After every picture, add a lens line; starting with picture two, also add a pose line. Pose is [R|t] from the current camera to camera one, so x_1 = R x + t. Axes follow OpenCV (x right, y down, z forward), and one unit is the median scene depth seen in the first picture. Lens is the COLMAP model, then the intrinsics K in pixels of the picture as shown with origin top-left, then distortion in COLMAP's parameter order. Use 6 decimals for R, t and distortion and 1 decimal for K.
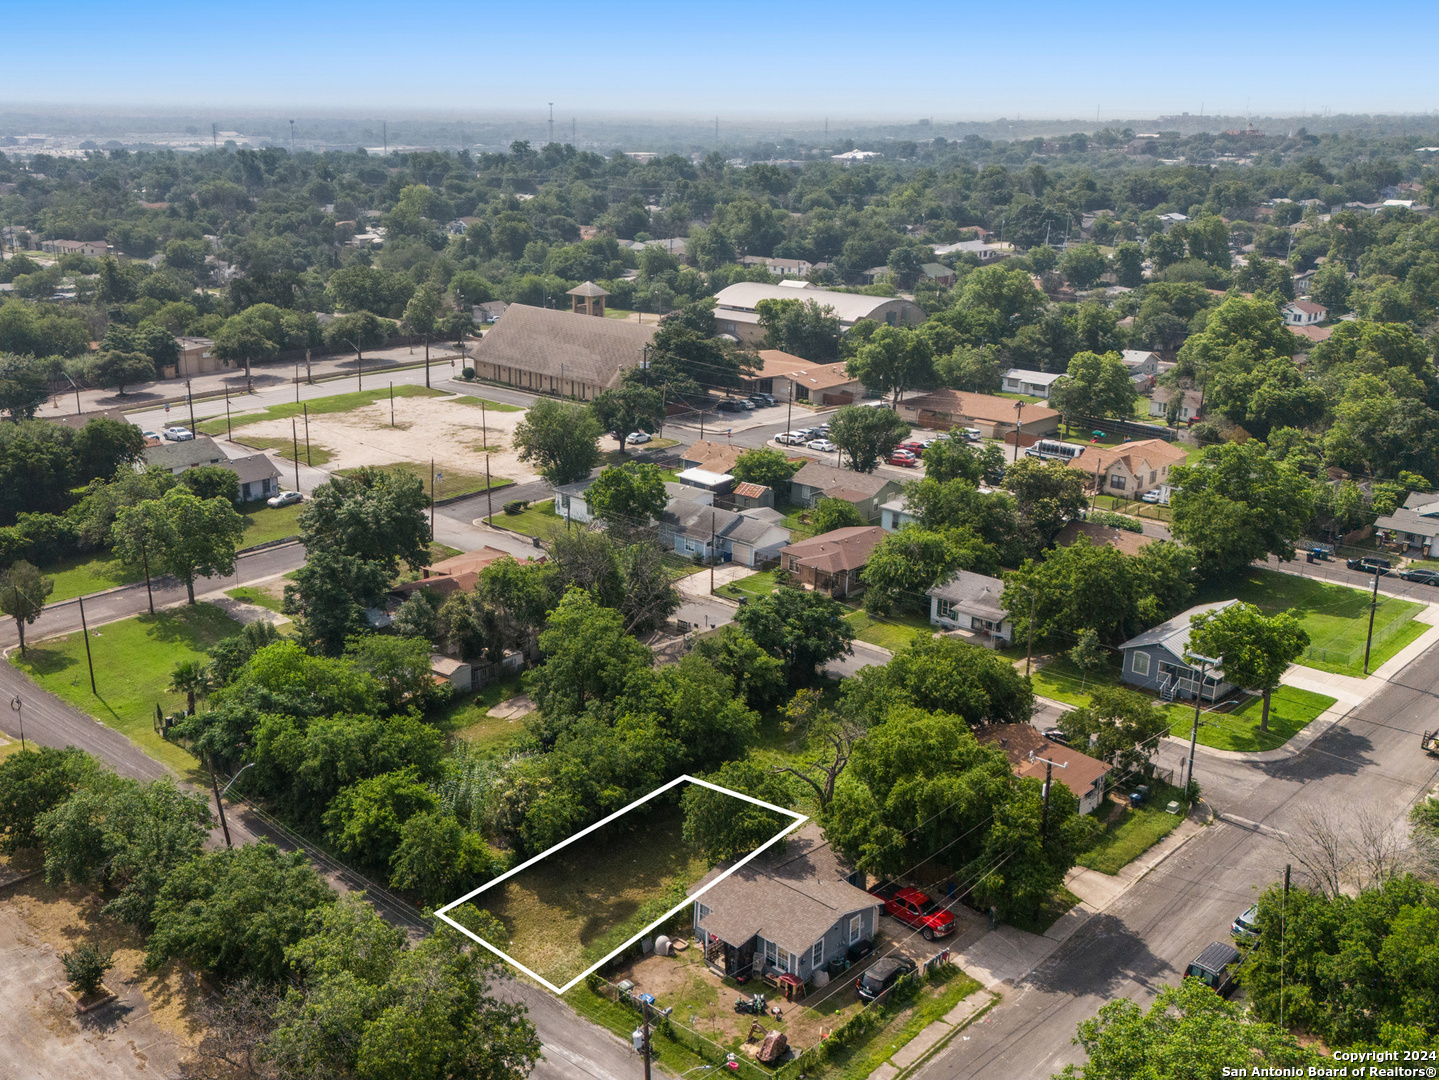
lens RADIAL K [[1415.3, 0, 649.1], [0, 1415.3, 539.8], [0, 0, 1]] dist [0.054735, -0.019052]
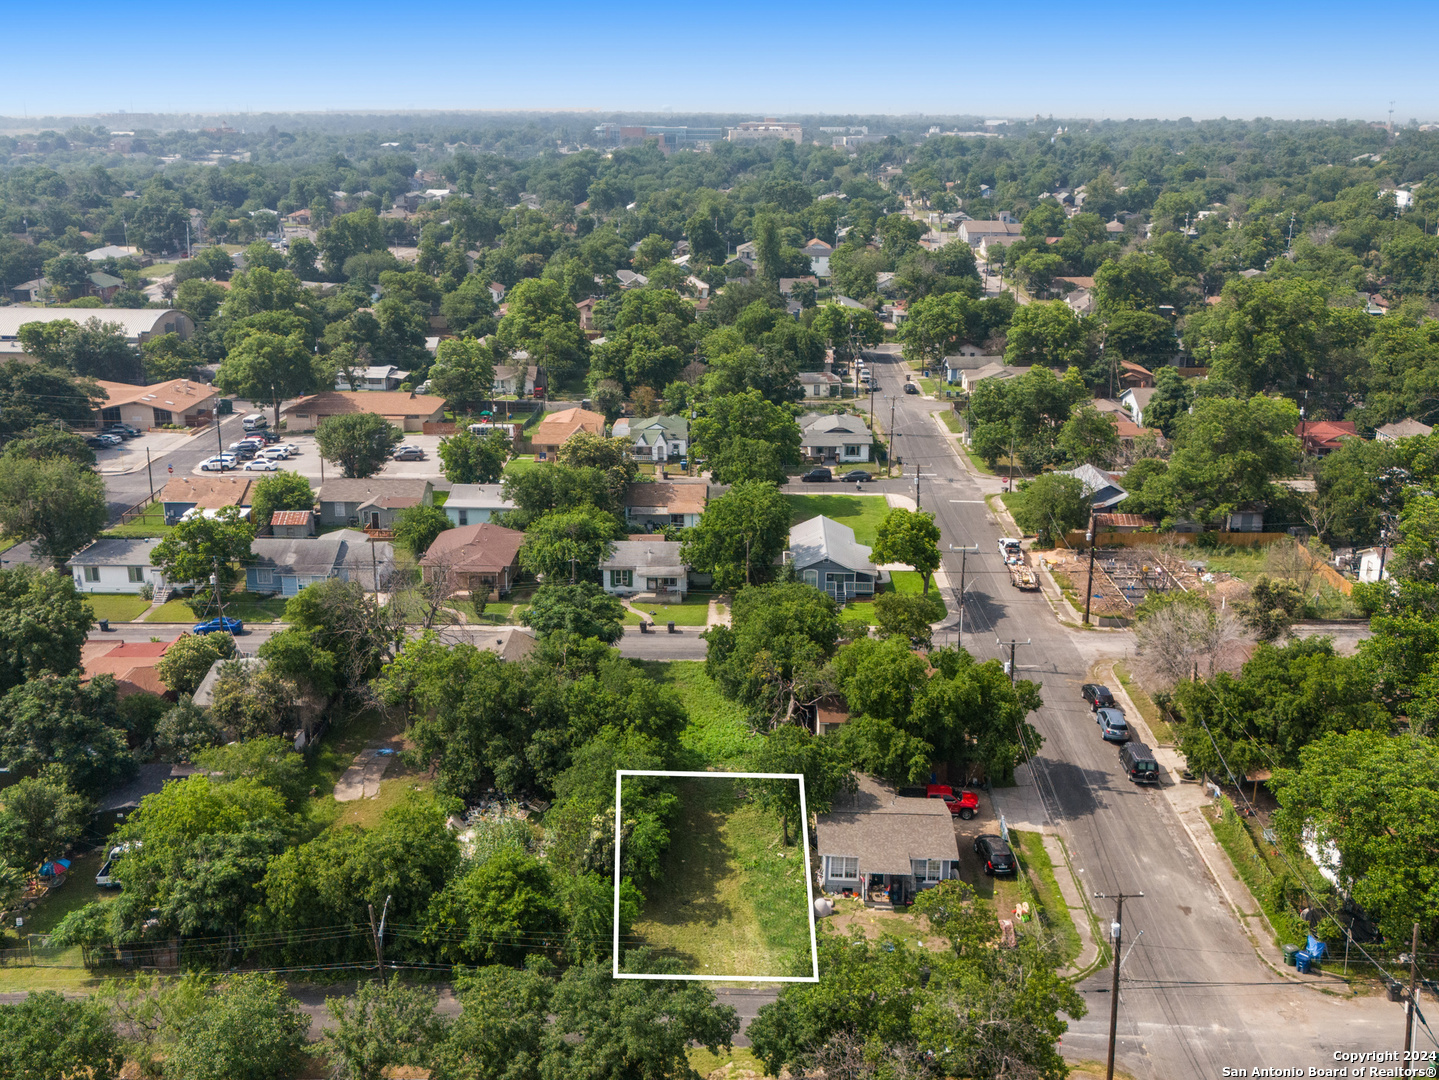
lens RADIAL K [[1415.3, 0, 649.1], [0, 1415.3, 539.8], [0, 0, 1]] dist [0.054735, -0.019052]
pose [[0.732182, -0.201098, 0.650745, -0.309330], [0.199596, 0.976825, 0.077293, -0.038637], [-0.651208, 0.073294, 0.755352, 0.114655]]
